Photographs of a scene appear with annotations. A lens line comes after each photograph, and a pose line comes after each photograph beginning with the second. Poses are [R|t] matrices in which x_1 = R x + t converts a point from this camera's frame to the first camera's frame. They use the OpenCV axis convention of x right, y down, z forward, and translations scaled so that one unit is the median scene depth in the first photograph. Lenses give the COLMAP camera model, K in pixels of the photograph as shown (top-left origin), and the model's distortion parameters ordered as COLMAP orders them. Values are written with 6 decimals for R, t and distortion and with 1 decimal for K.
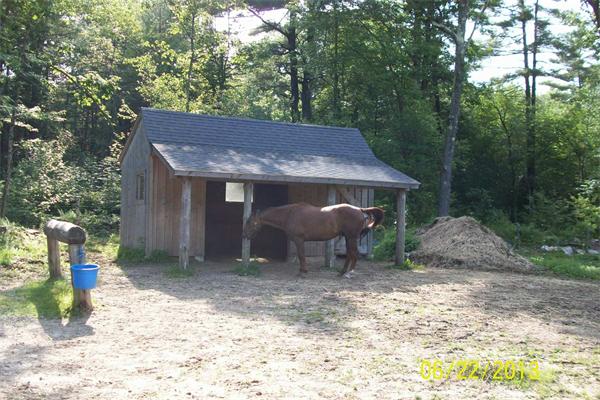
lens RADIAL K [[615.4, 0, 299.6], [0, 615.4, 201.5], [0, 0, 1]] dist [-0.093790, 0.000000]
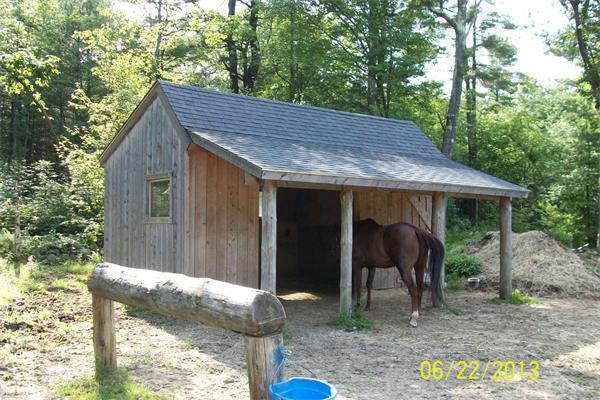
lens RADIAL K [[615.4, 0, 300.4], [0, 615.4, 199.6], [0, 0, 1]] dist [-0.093790, 0.000000]
pose [[0.982734, -0.008857, 0.184814, -0.137700], [0.012031, 0.999799, -0.016059, -0.005730], [-0.184635, 0.018005, 0.982642, 0.184845]]
